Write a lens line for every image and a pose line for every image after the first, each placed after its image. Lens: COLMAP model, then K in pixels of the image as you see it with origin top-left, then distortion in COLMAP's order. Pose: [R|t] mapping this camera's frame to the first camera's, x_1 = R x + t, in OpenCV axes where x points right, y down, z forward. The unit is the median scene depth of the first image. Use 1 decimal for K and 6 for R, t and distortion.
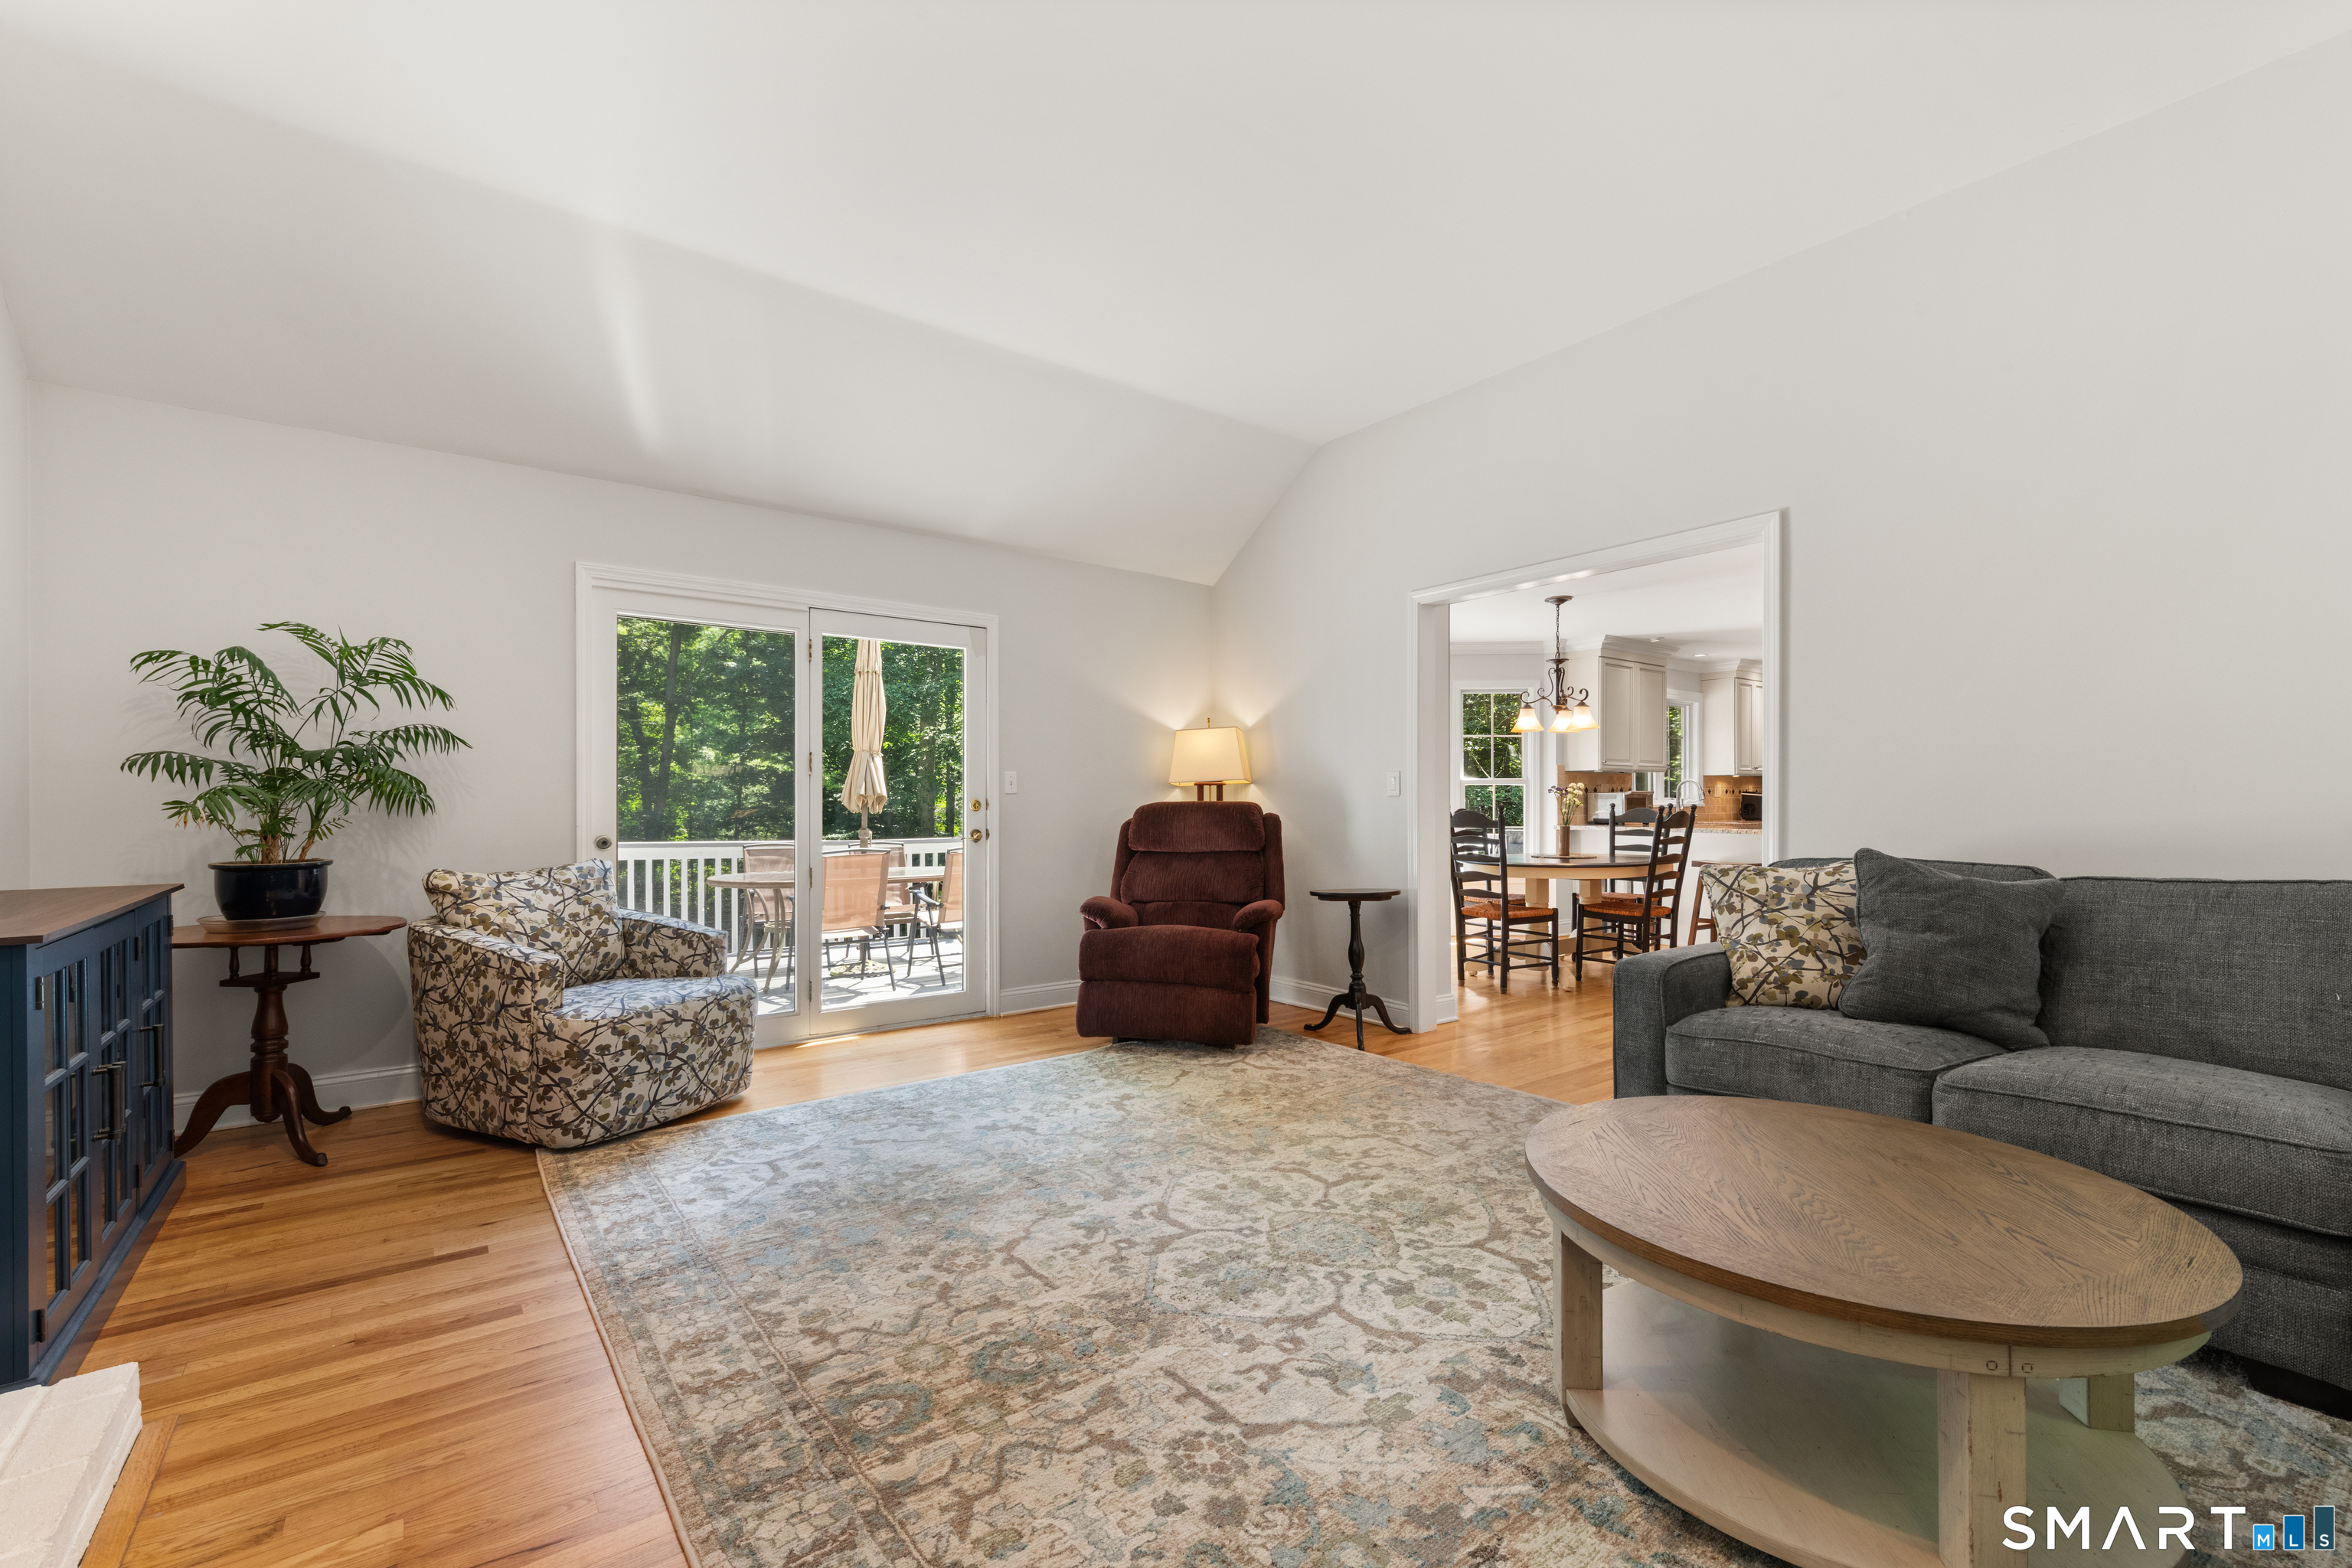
lens RADIAL K [[1013.2, 0, 1180.9], [0, 1013.2, 794.7], [0, 0, 1]] dist [0.002217, -0.000123]
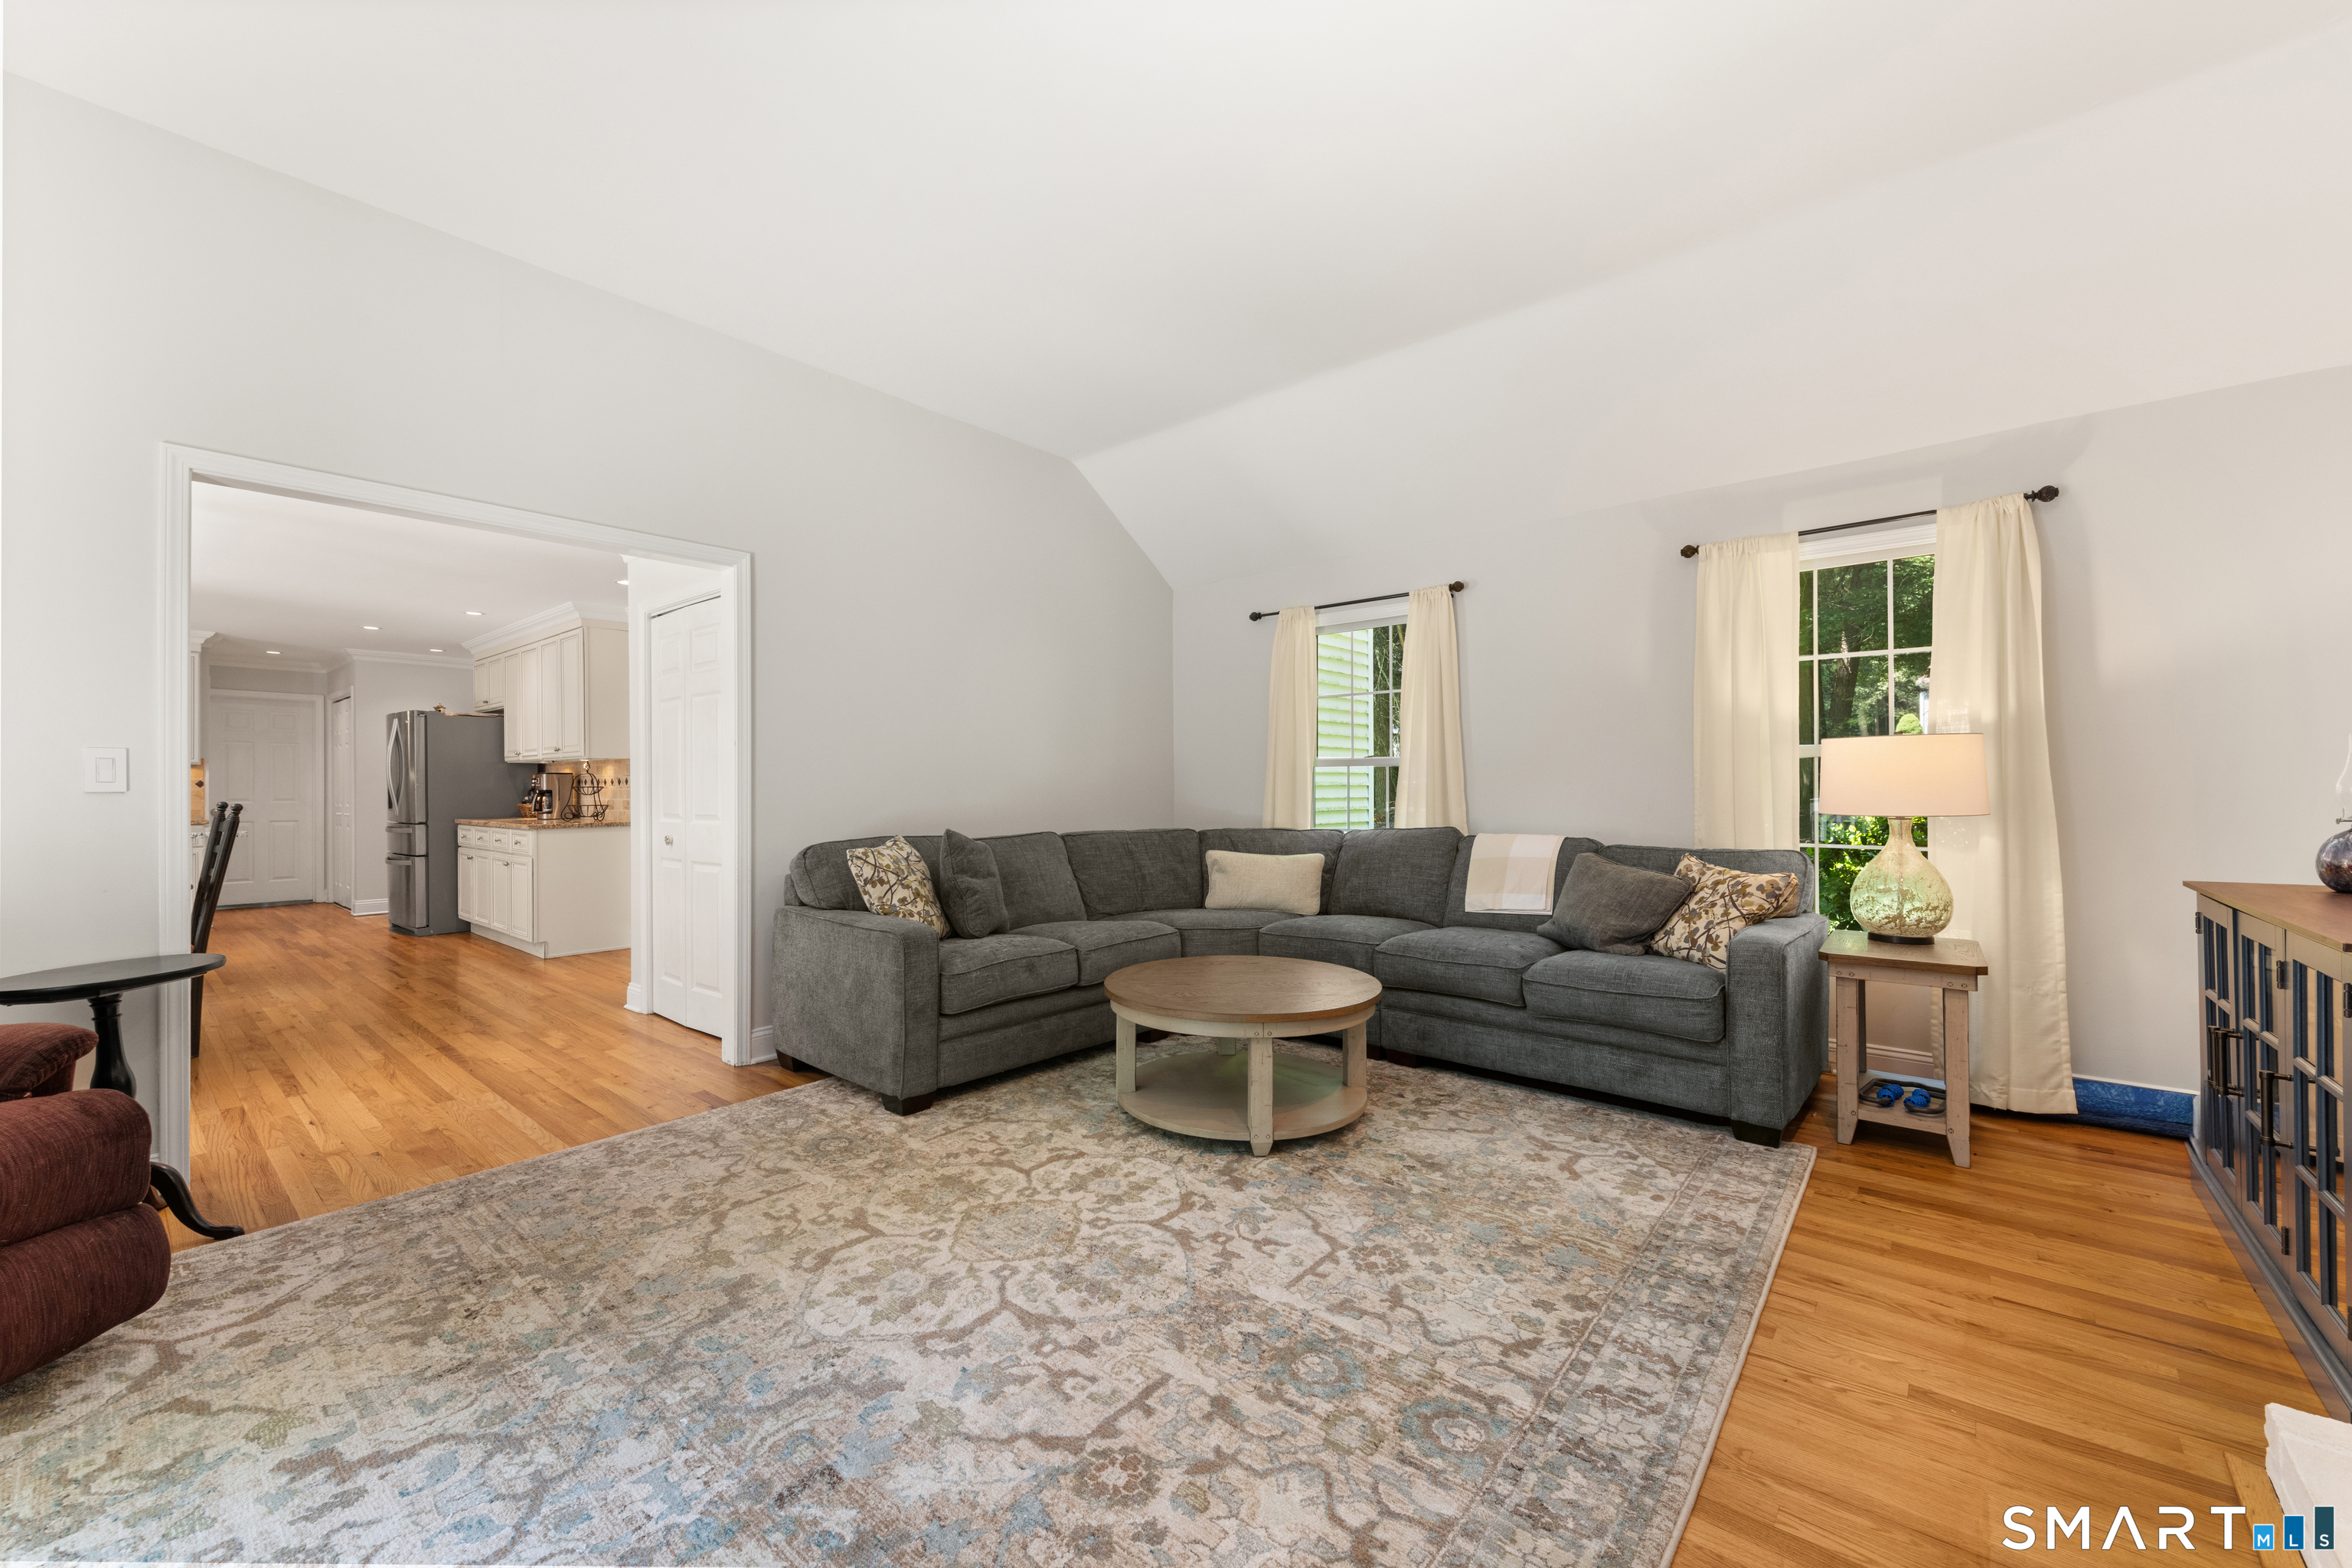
lens RADIAL K [[926.3, 0, 1172.9], [0, 926.3, 787.9], [0, 0, 1]] dist [0.006594, -0.003321]
pose [[-0.210167, 0.000370, 0.977666, -0.765905], [-0.002421, 0.999997, -0.000899, -0.006574], [-0.977663, -0.002556, -0.210165, 1.002085]]
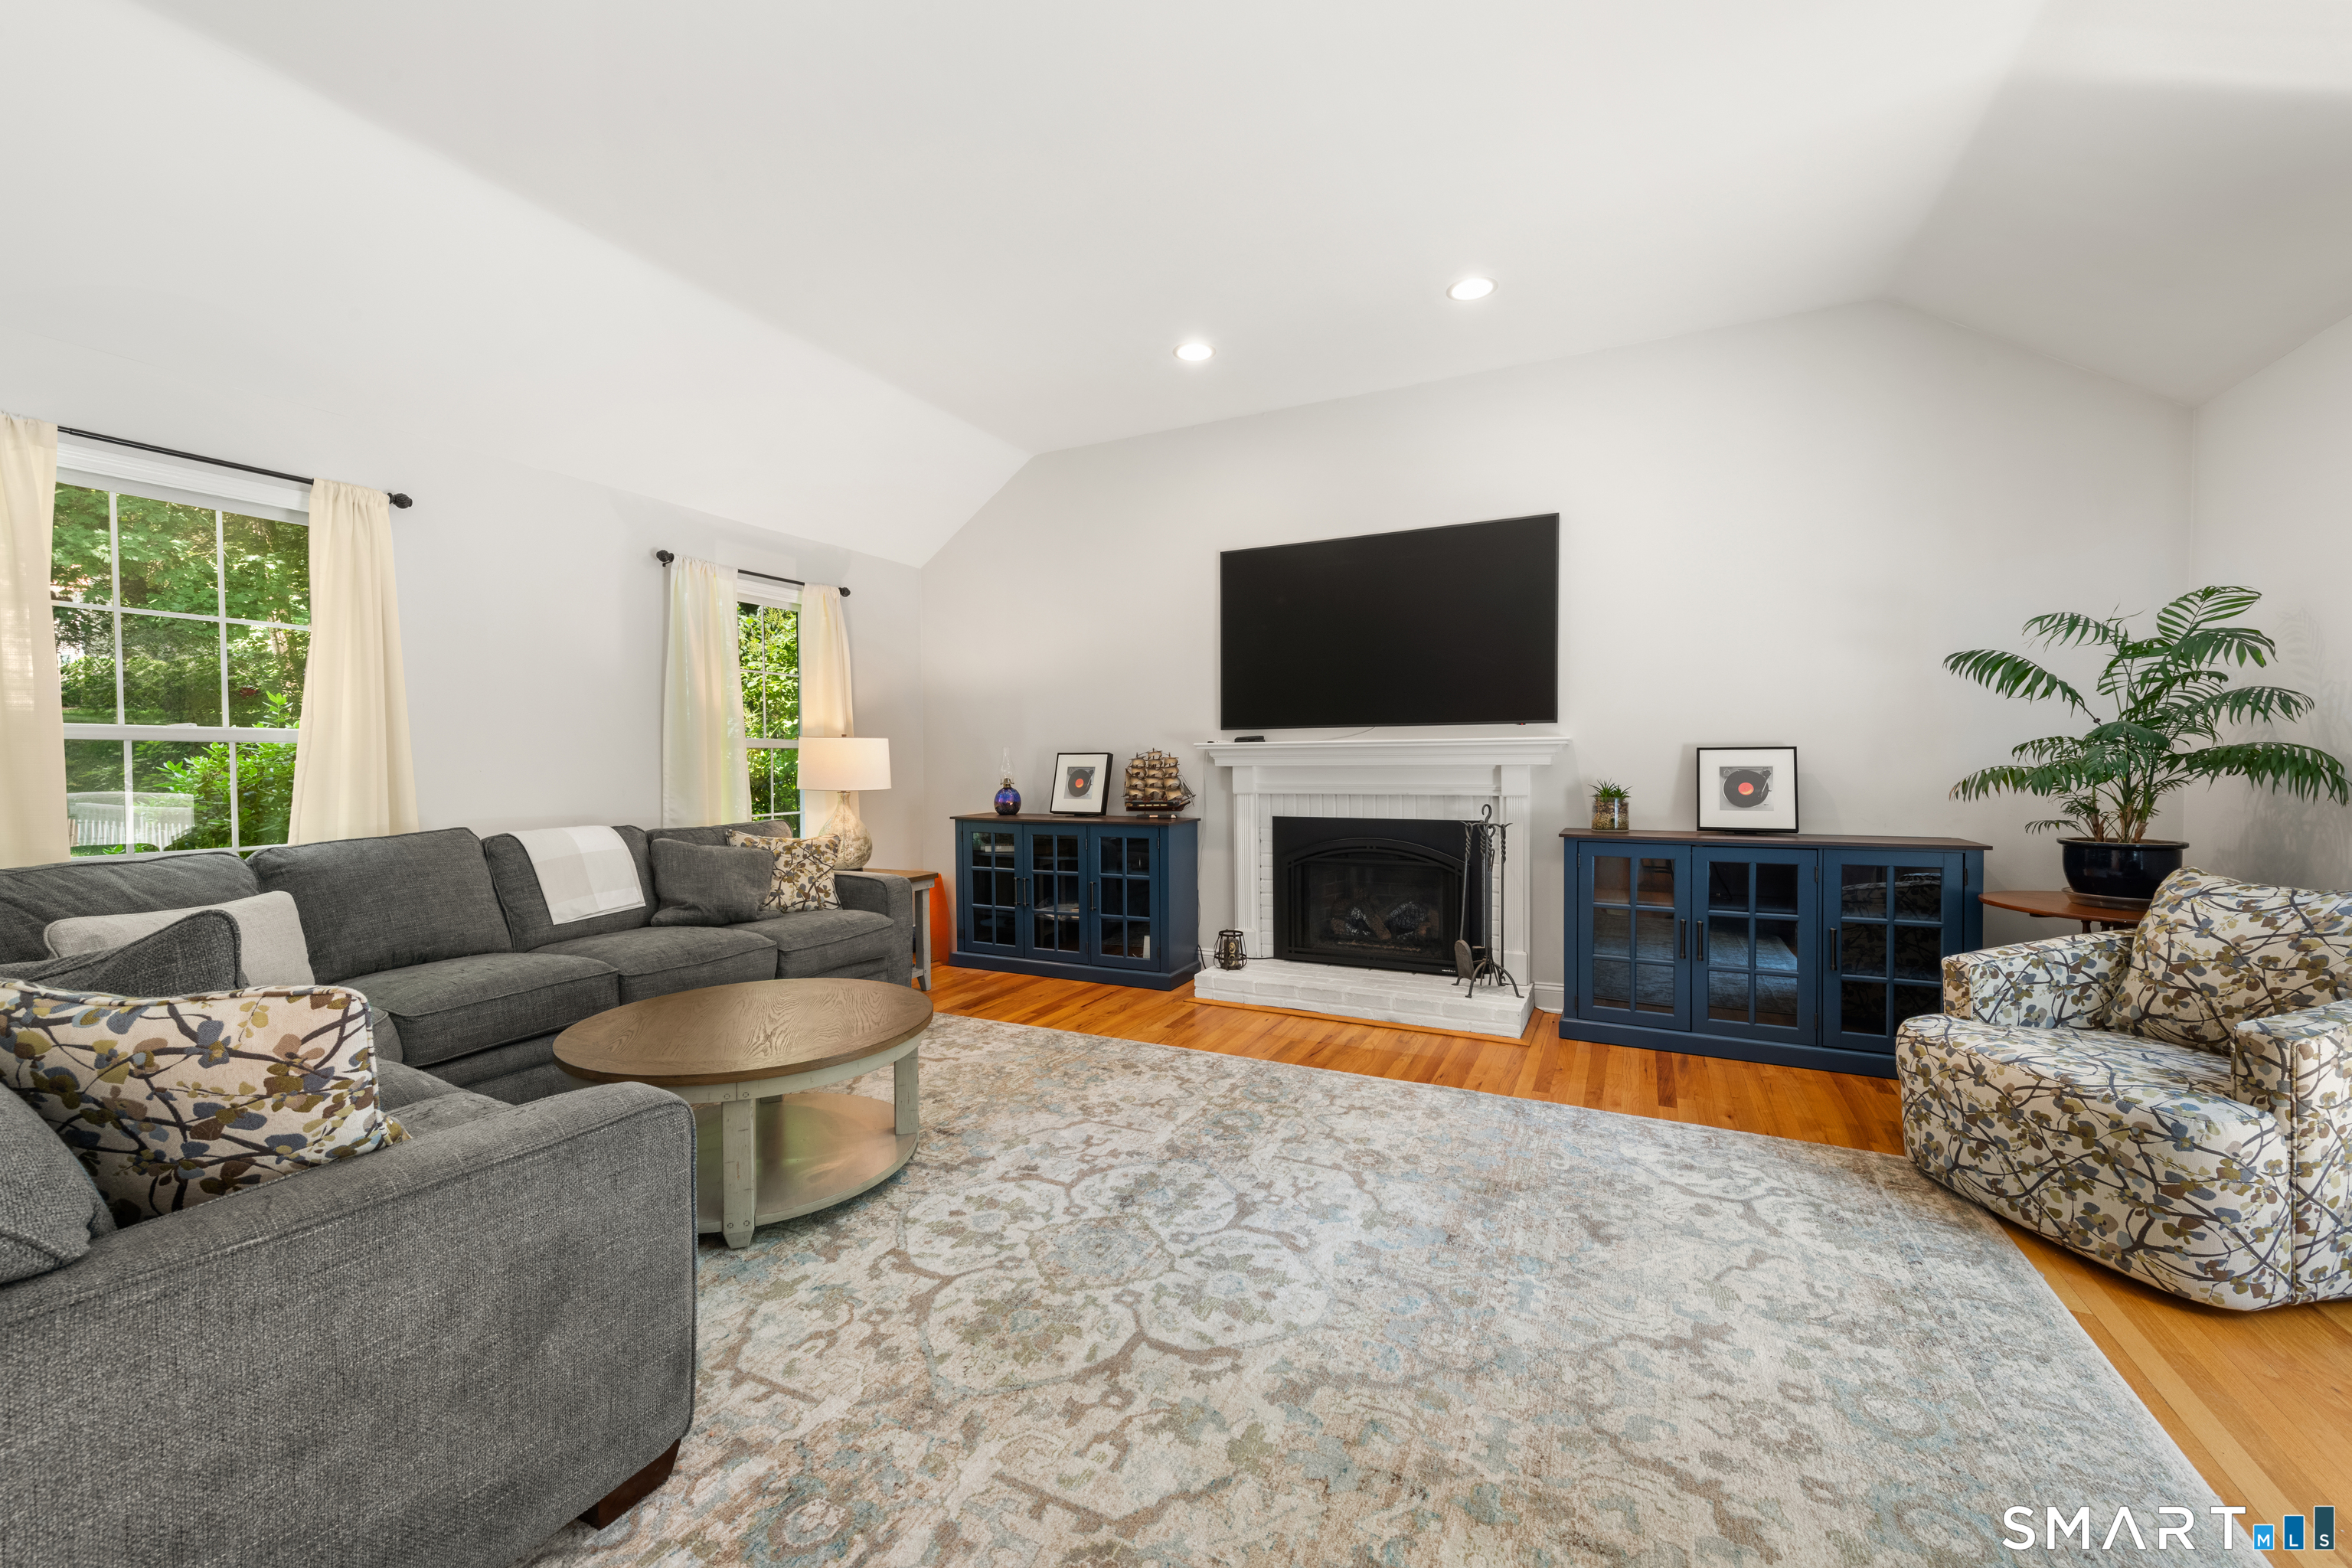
lens RADIAL K [[926.3, 0, 1171.4], [0, 926.3, 771.1], [0, 0, 1]] dist [0.006594, -0.003321]
pose [[-0.898282, 0.011716, -0.439264, 0.449730], [0.007449, 0.999907, 0.011438, -0.026351], [0.439357, 0.007002, -0.898285, 1.744169]]
